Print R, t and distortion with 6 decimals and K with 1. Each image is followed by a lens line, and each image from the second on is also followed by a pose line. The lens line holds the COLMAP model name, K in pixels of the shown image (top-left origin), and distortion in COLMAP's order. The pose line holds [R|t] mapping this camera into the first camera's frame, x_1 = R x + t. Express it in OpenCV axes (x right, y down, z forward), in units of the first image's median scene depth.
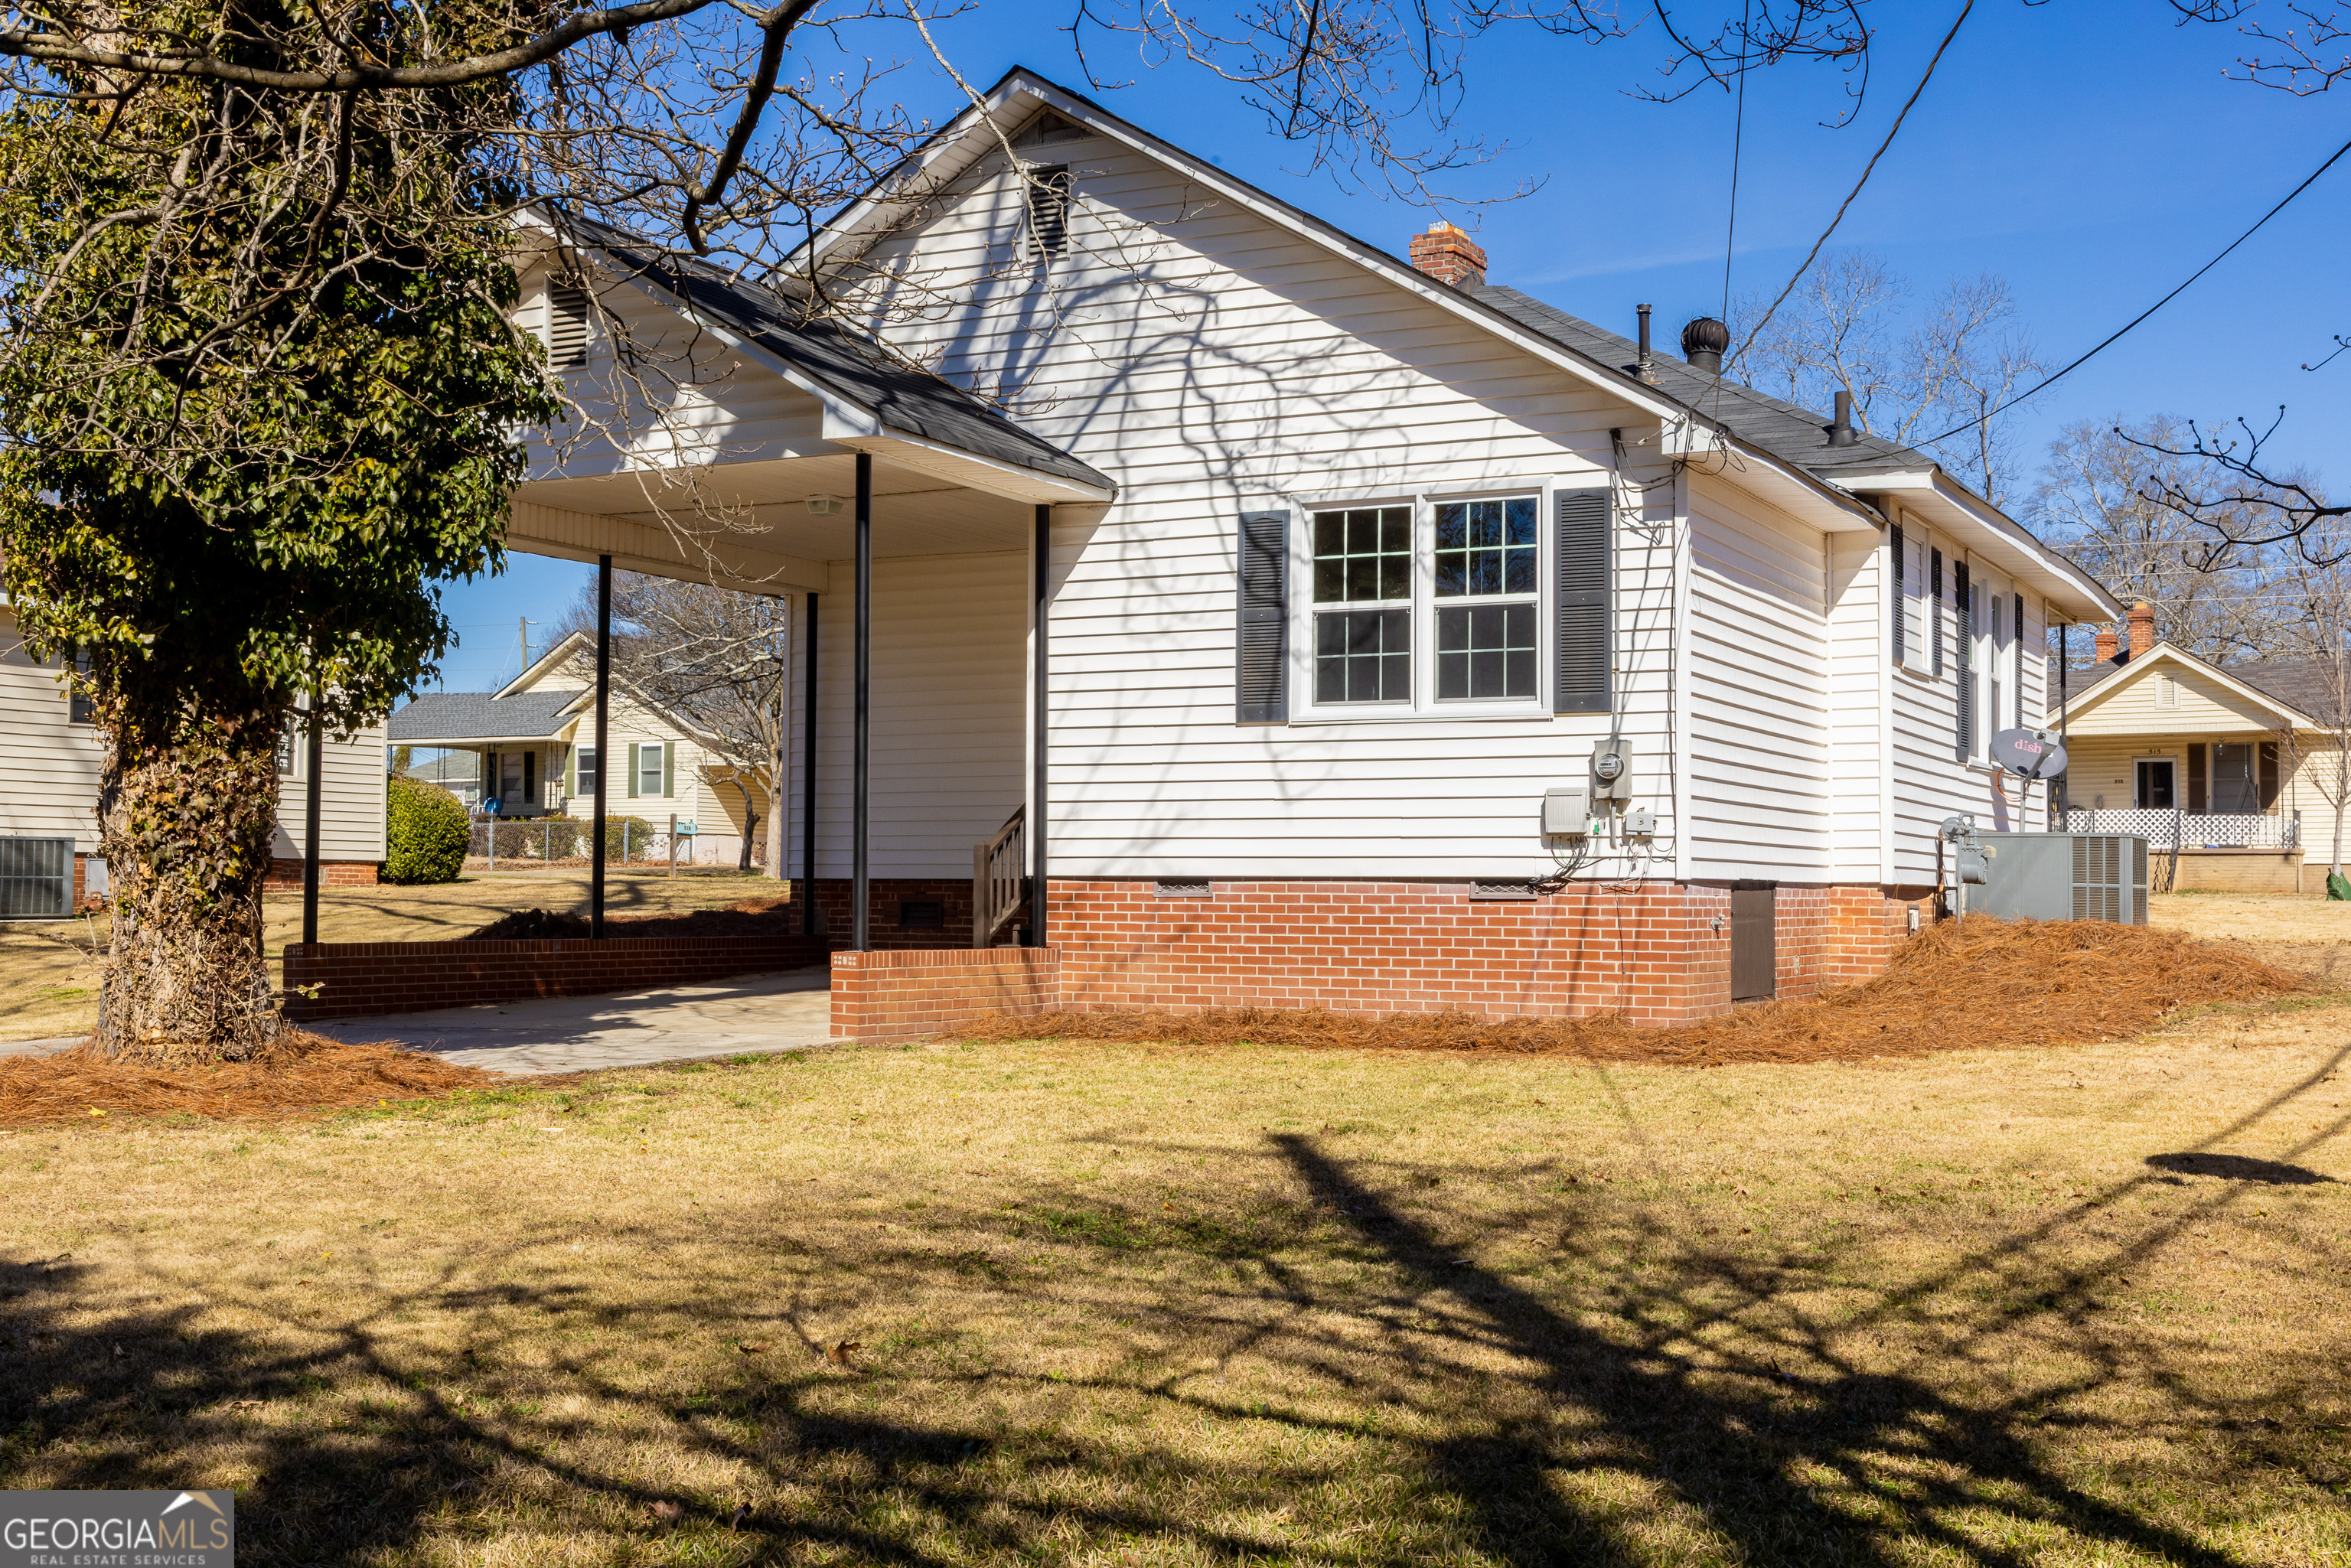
lens RADIAL K [[2581.4, 0, 1175.9], [0, 2581.4, 792.1], [0, 0, 1]] dist [0.050419, 0.000000]
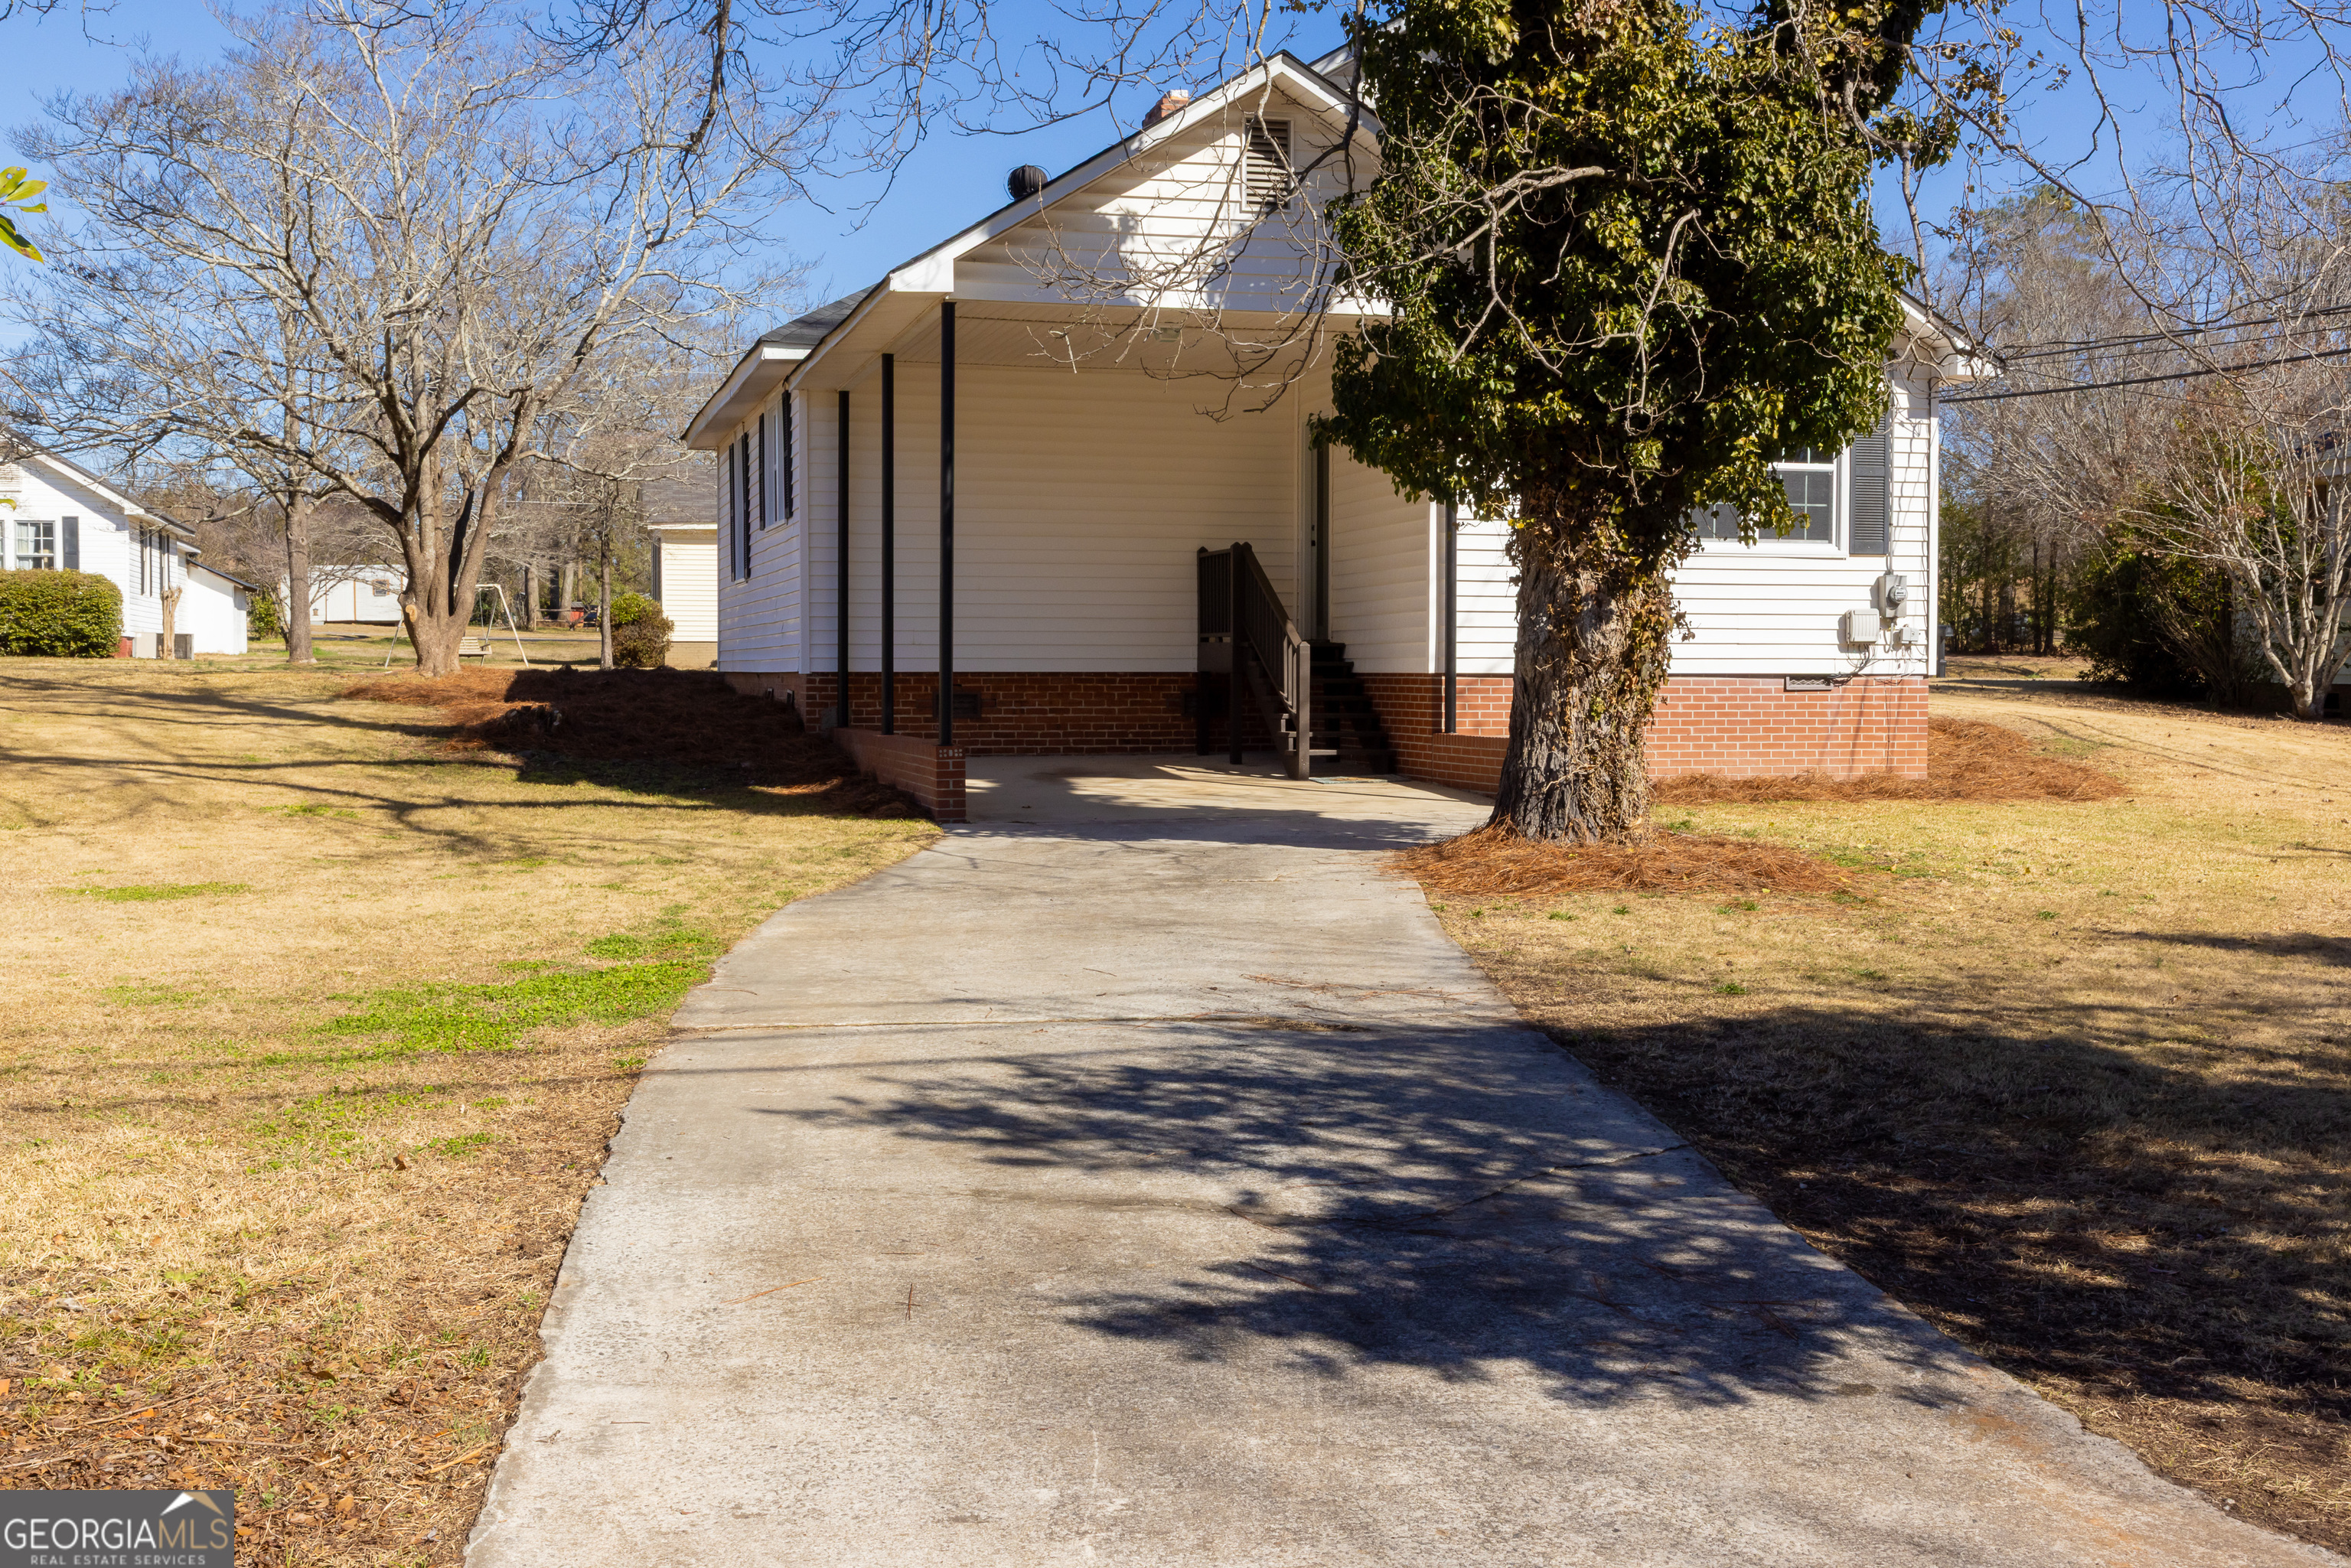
lens RADIAL K [[2581.4, 0, 1175.9], [0, 2581.4, 765.5], [0, 0, 1]] dist [0.050419, 0.000000]
pose [[0.742658, -0.028453, 0.669066, -1.019885], [-0.024363, 0.997288, 0.069454, -0.005279], [-0.669227, -0.067881, 0.739951, 0.209814]]
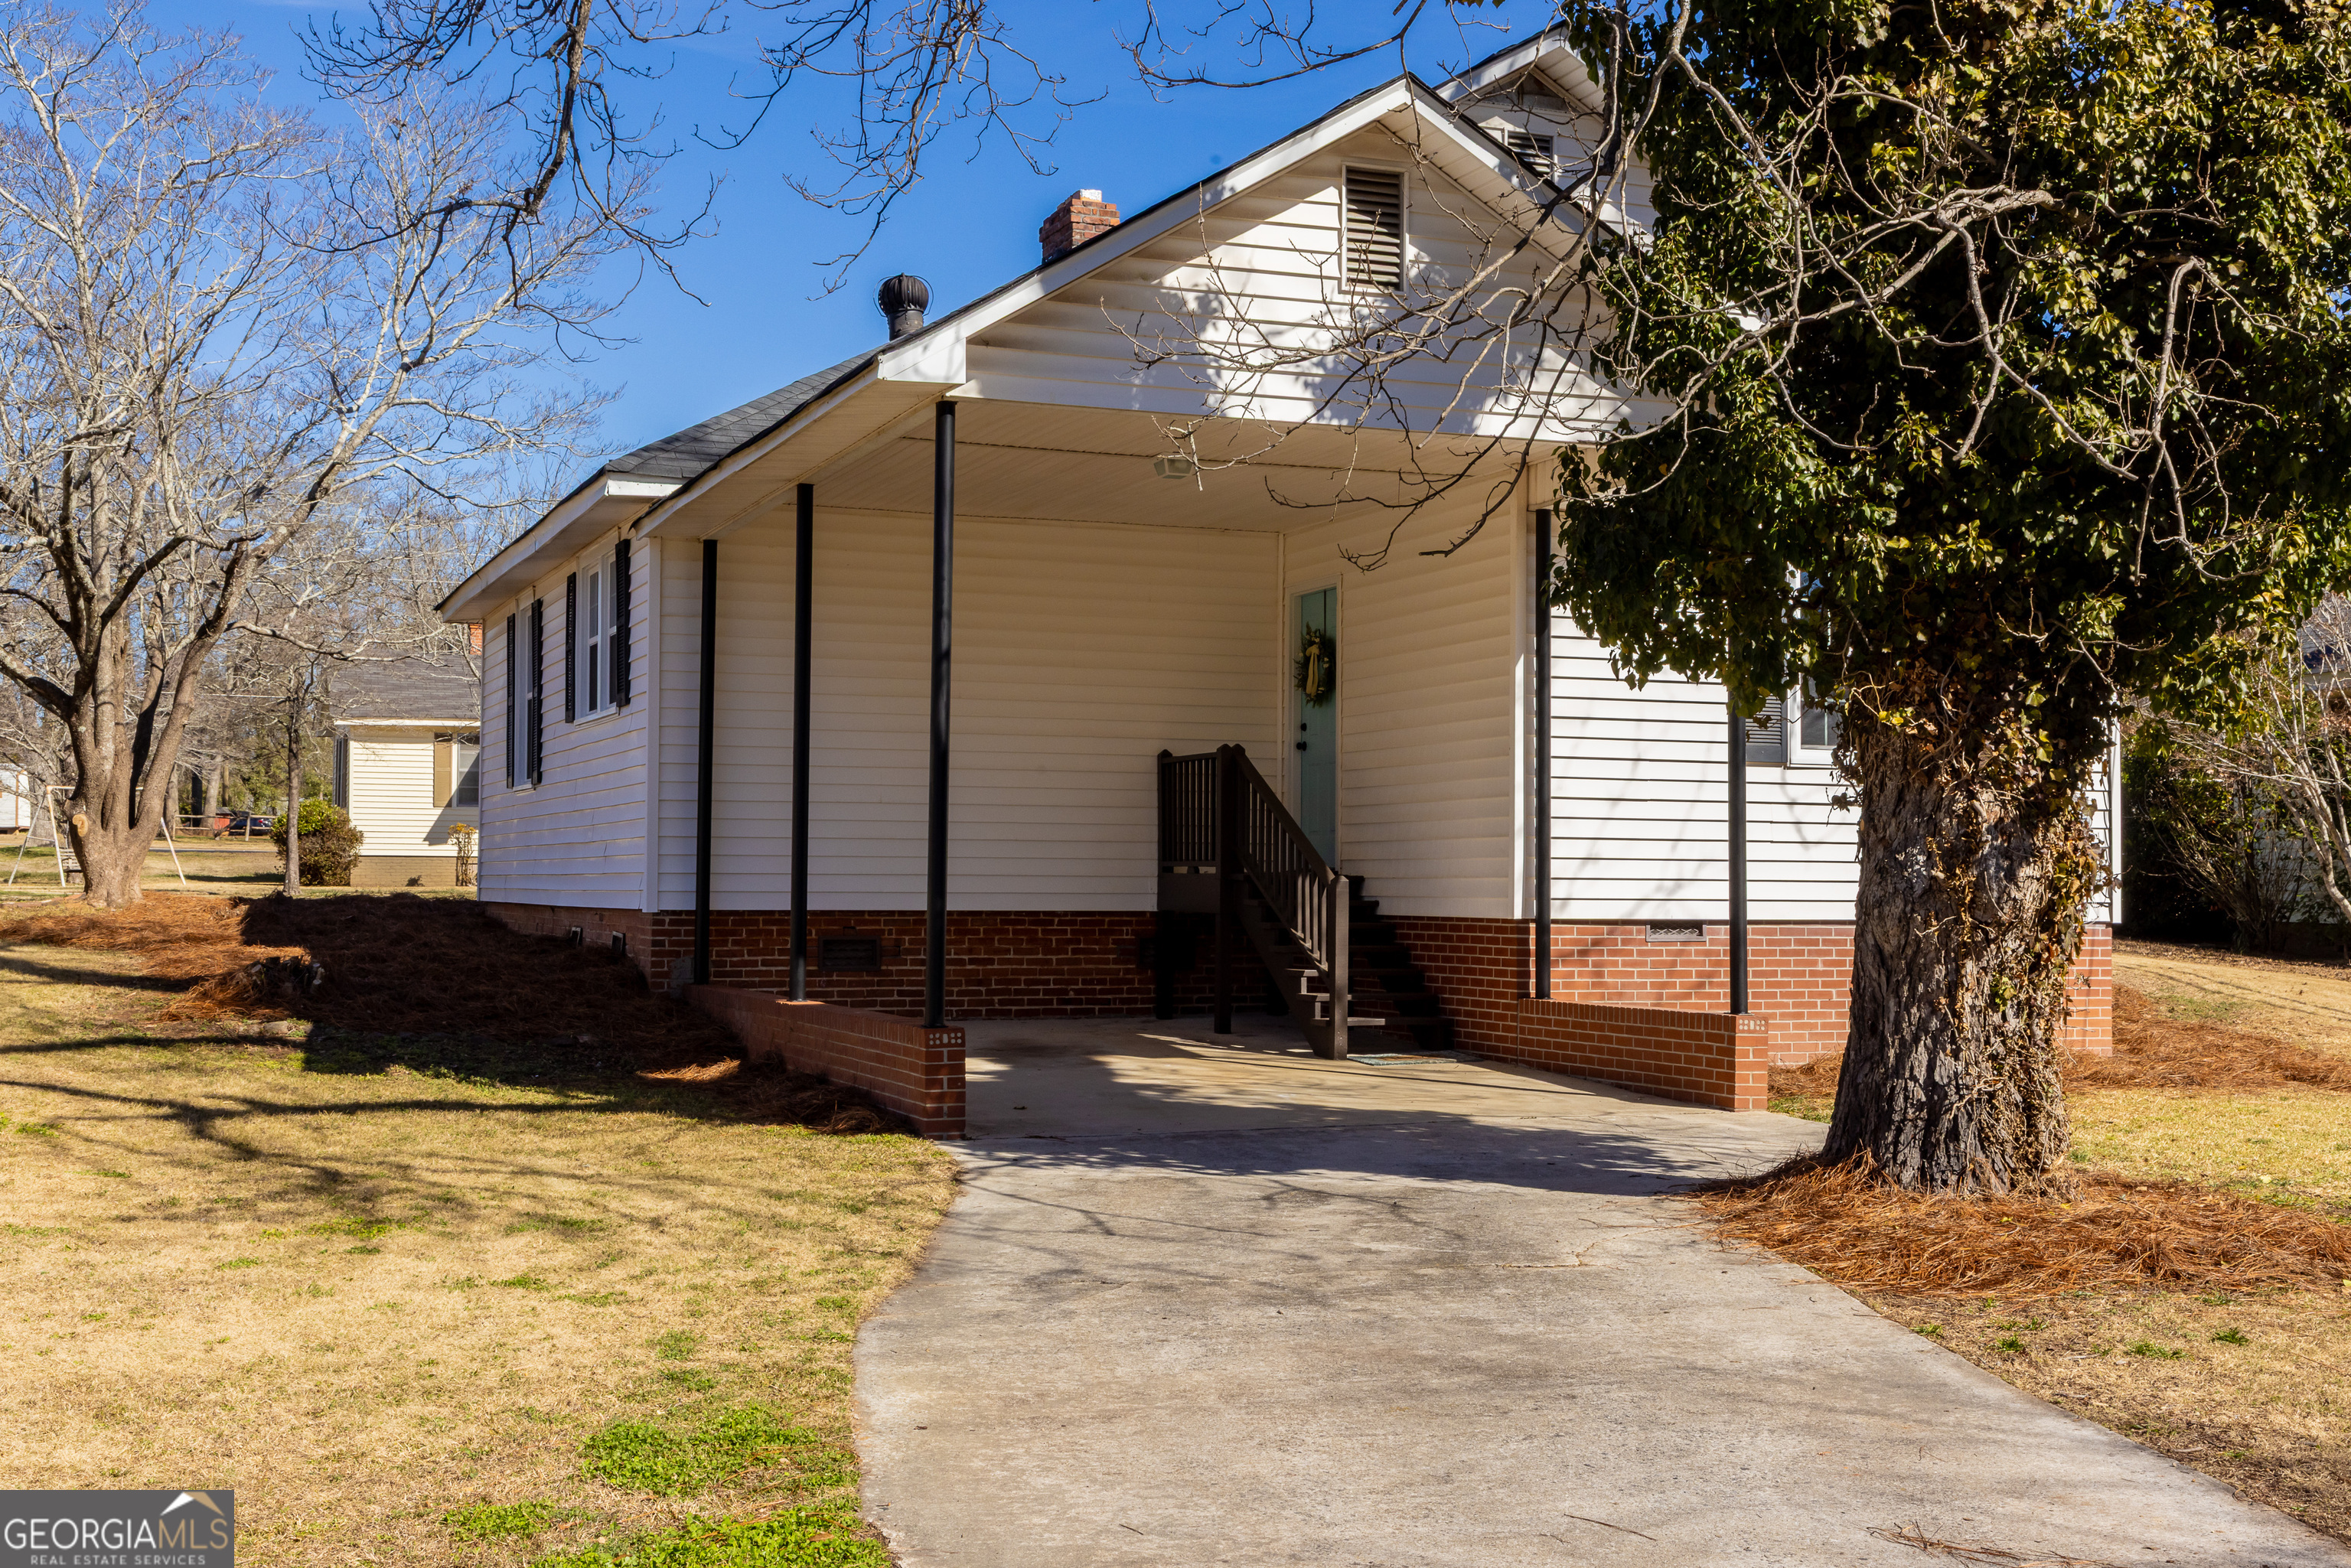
lens RADIAL K [[2716.7, 0, 1176.2], [0, 2716.7, 806.1], [0, 0, 1]] dist [0.036397, 0.000000]
pose [[0.659917, 0.021637, 0.751027, -0.919332], [-0.033601, 0.999435, 0.000731, -0.003935], [-0.750586, -0.025718, 0.660272, 0.501339]]
